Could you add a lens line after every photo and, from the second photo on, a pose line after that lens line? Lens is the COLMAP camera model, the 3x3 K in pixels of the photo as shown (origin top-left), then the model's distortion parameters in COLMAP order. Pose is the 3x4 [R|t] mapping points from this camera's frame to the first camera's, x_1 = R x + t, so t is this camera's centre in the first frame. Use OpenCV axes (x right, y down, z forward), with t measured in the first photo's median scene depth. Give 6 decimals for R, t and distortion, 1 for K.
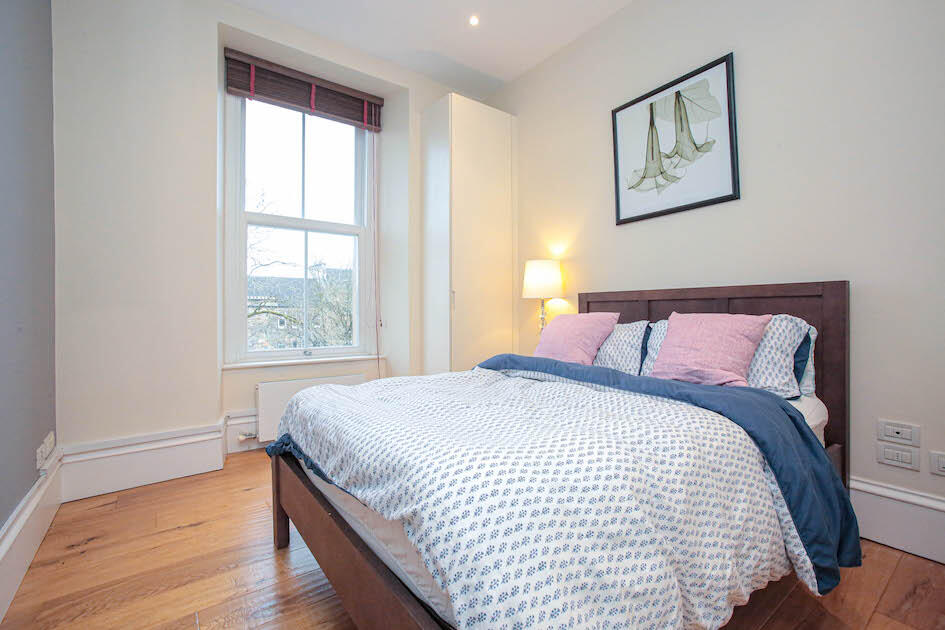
lens RADIAL K [[425.1, 0, 472.5], [0, 425.1, 315.0], [0, 0, 1]] dist [0.024720, 0.000084]
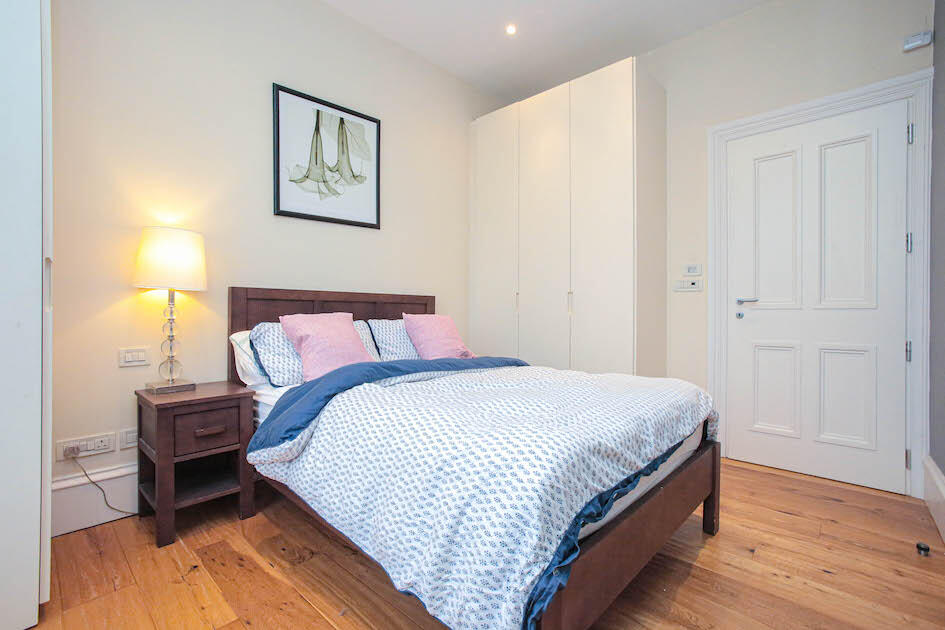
lens RADIAL K [[434.4, 0, 472.5], [0, 434.4, 315.0], [0, 0, 1]] dist [-0.000897, 0.000008]
pose [[-0.147871, -0.002959, 0.989002, -0.697759], [0.000381, 0.999995, 0.003049, -0.003817], [-0.989007, 0.000828, -0.147869, 0.819112]]
